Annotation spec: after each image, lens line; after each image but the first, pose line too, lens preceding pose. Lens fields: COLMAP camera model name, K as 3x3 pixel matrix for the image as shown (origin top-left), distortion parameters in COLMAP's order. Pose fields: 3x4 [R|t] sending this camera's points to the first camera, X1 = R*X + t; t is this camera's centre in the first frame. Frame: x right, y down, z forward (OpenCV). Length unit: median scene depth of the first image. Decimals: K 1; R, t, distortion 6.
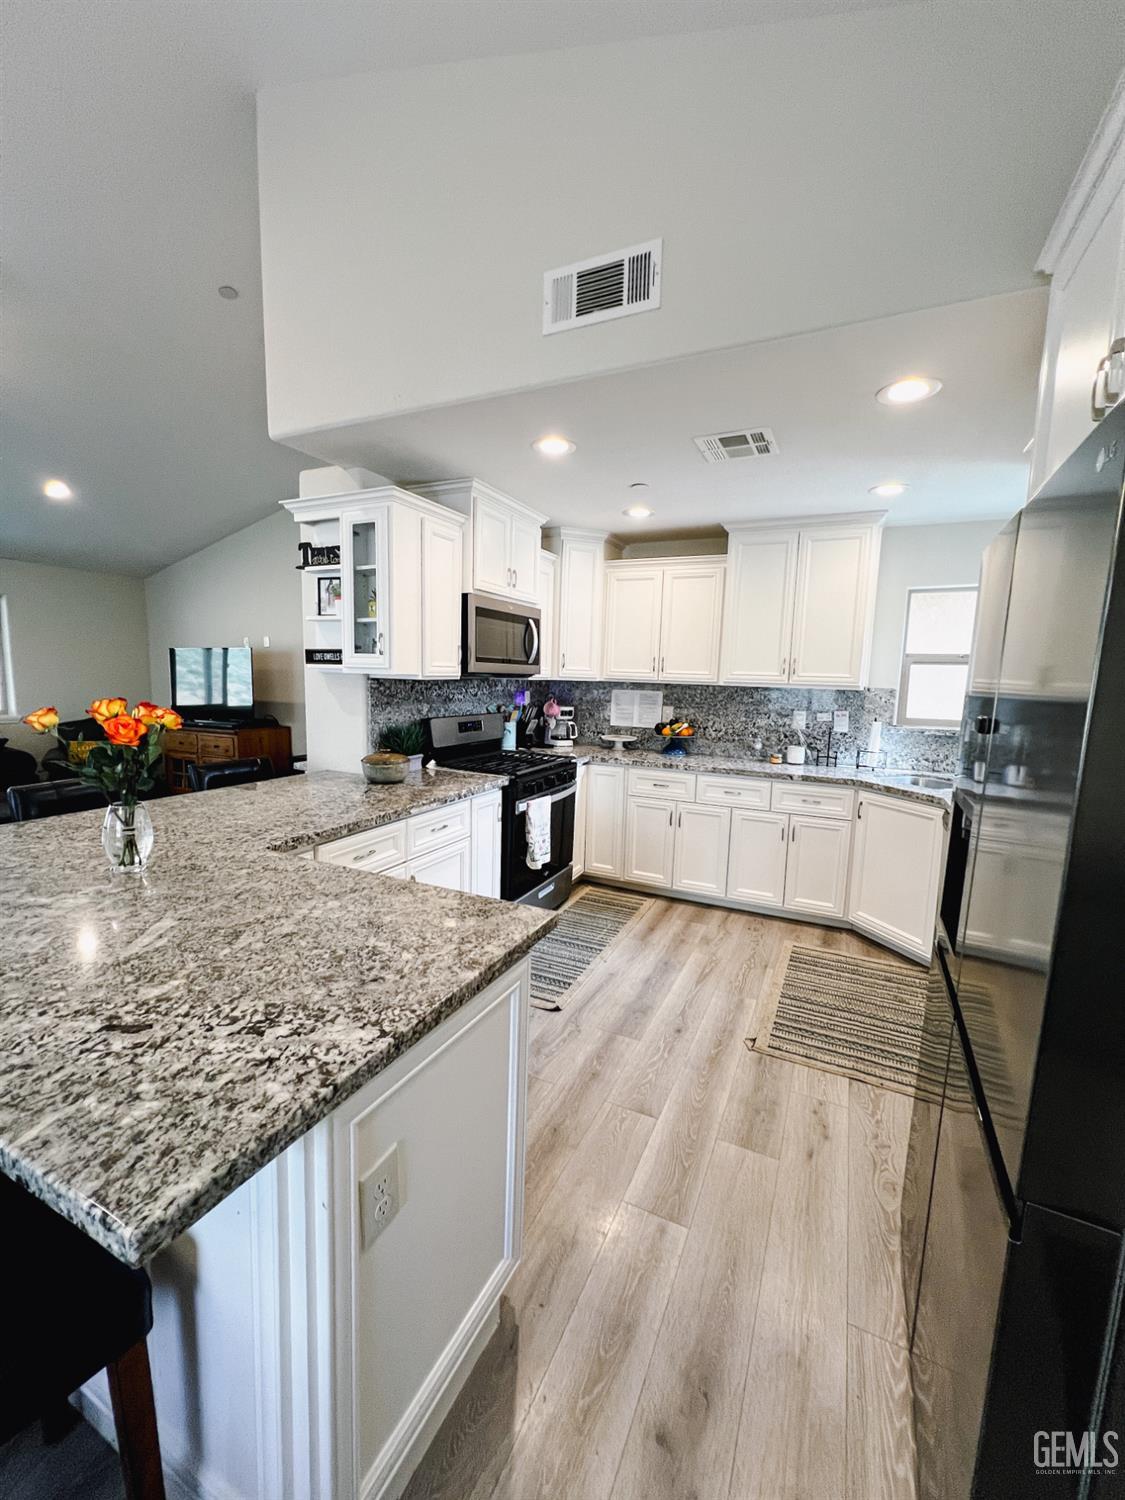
lens RADIAL K [[596.7, 0, 568.1], [0, 596.7, 741.1], [0, 0, 1]] dist [-0.000981, 0.000565]
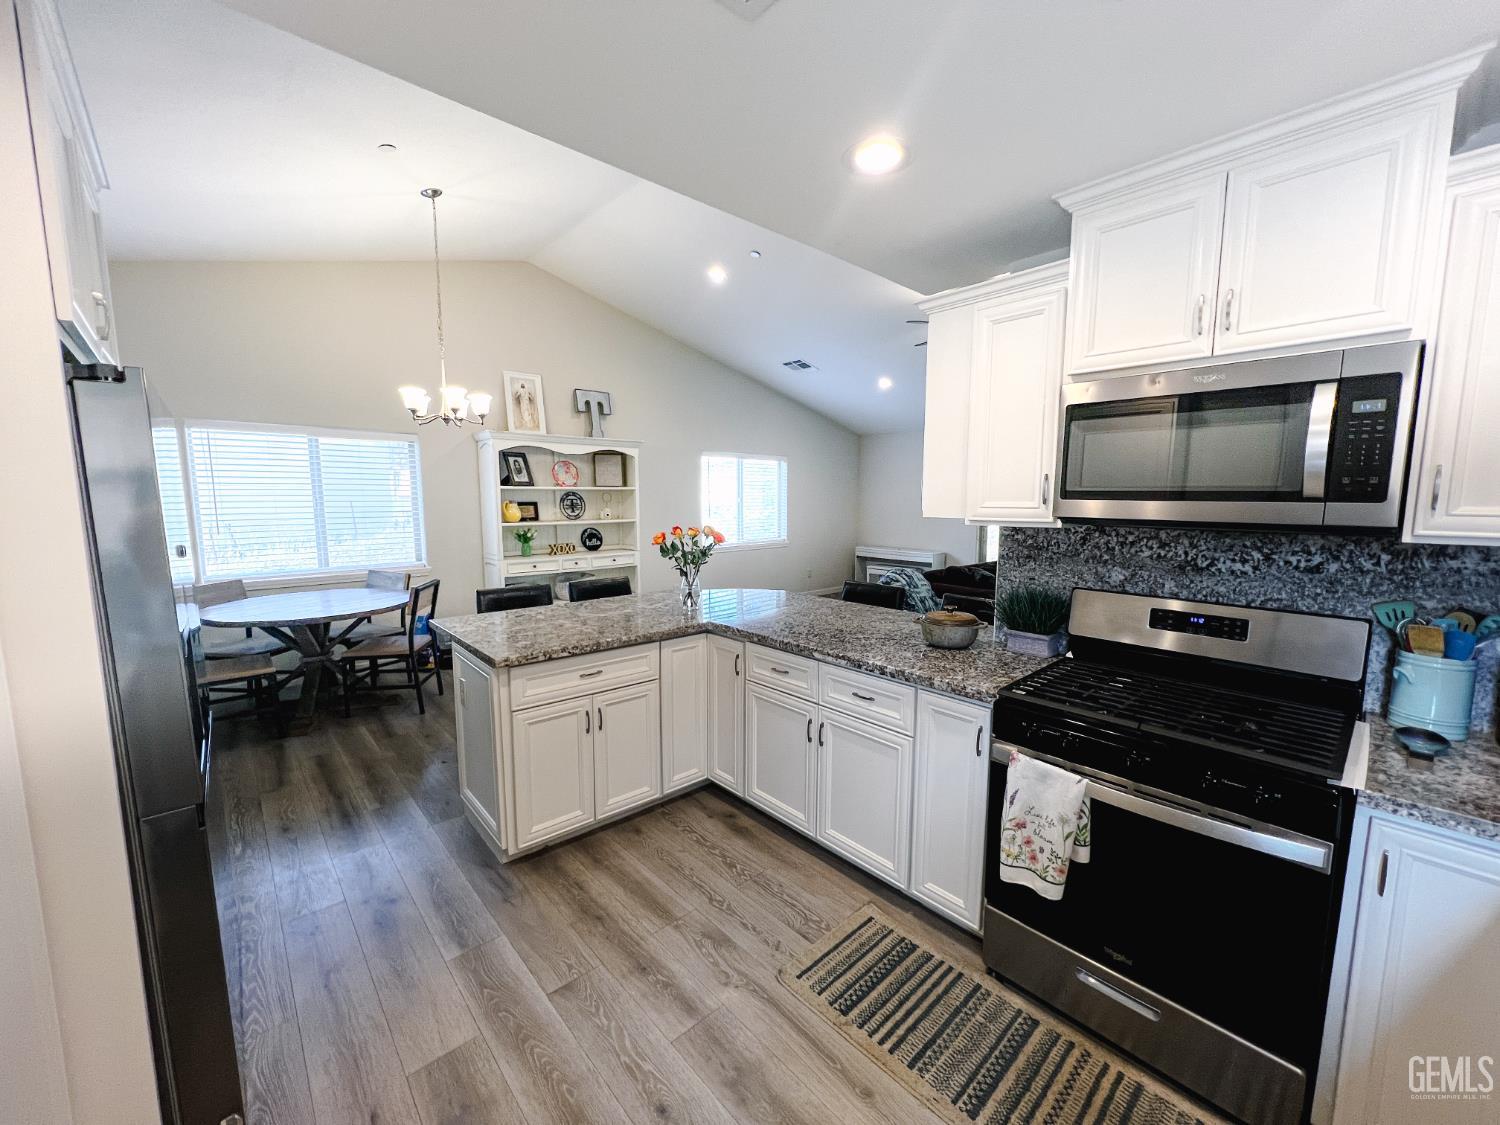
lens RADIAL K [[596.7, 0, 752.5], [0, 596.7, 570.4], [0, 0, 1]] dist [-0.000981, 0.000565]
pose [[-0.376356, 0.091328, -0.921963, 0.466663], [-0.117550, 0.982380, 0.145298, -0.103542], [0.918987, 0.163060, -0.358989, 0.862615]]
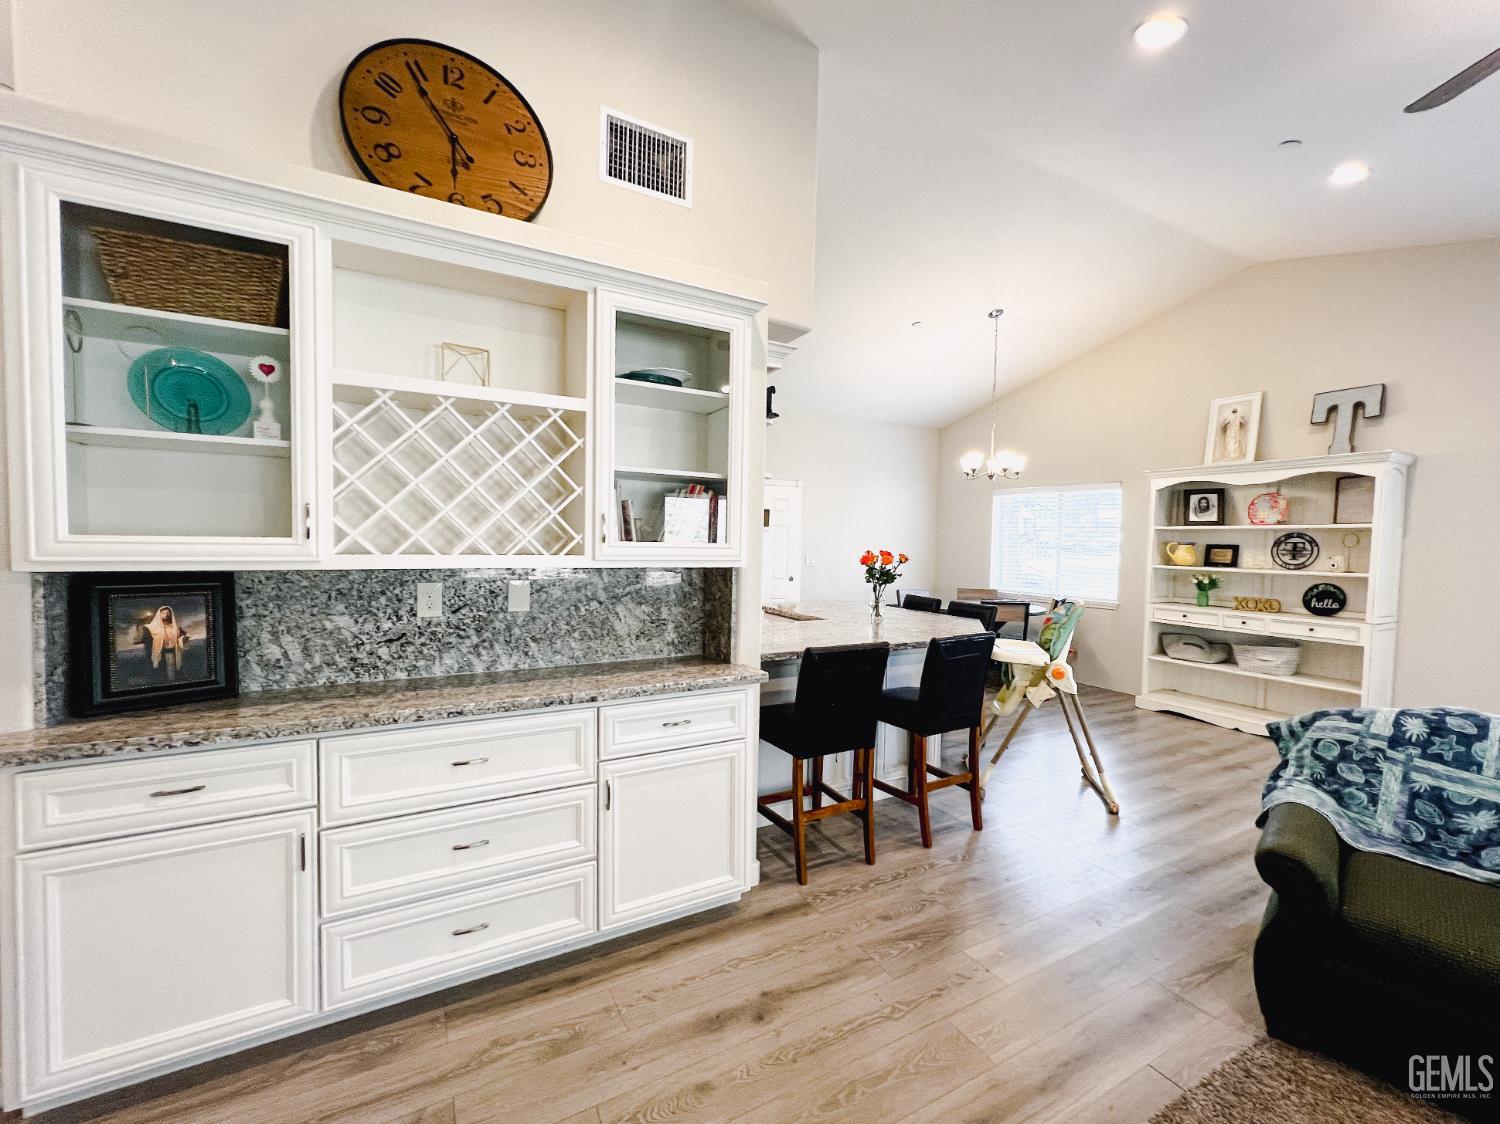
lens RADIAL K [[596.7, 0, 752.6], [0, 596.7, 566.0], [0, 0, 1]] dist [-0.000981, 0.000565]
pose [[-0.806451, -0.062856, 0.587951, -0.794425], [0.029774, 0.988756, 0.146544, -0.167186], [-0.590551, 0.135686, -0.795511, 1.459918]]
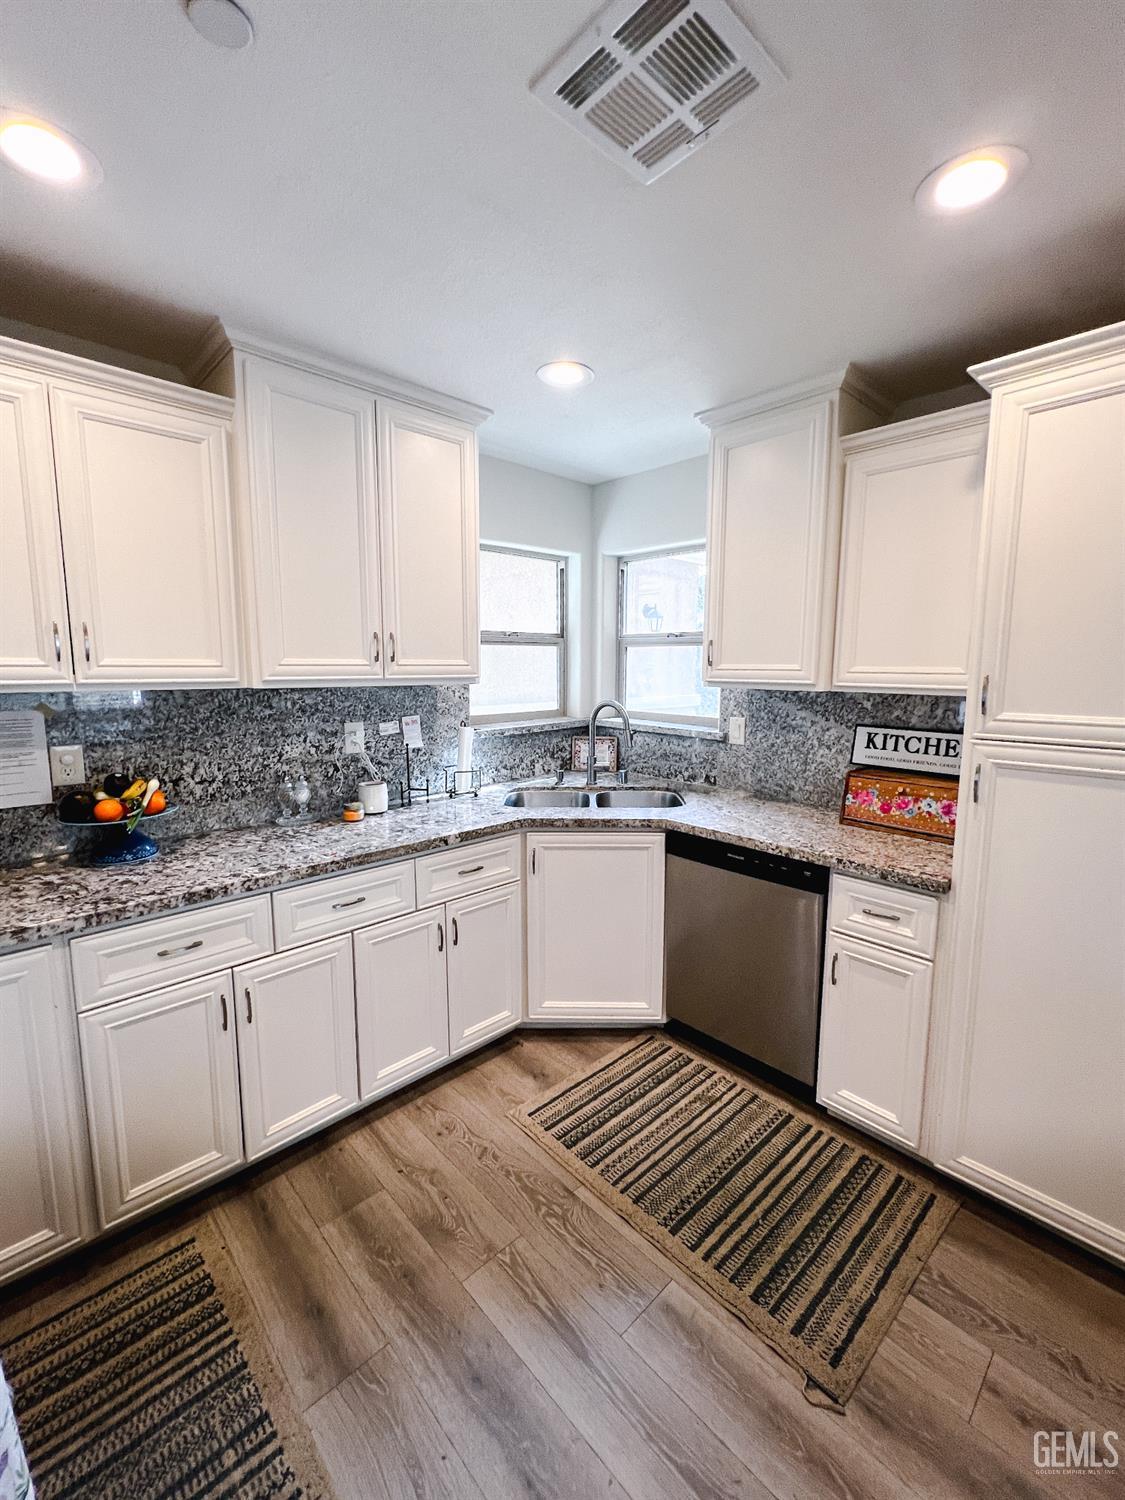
lens RADIAL K [[626.4, 0, 562.9], [0, 626.4, 743.5], [0, 0, 1]] dist [-0.010458, -0.000048]
pose [[0.370257, -0.142727, 0.917899, -0.123507], [0.114327, 0.987615, 0.107451, -0.084043], [-0.921867, 0.065156, 0.381989, 0.657105]]
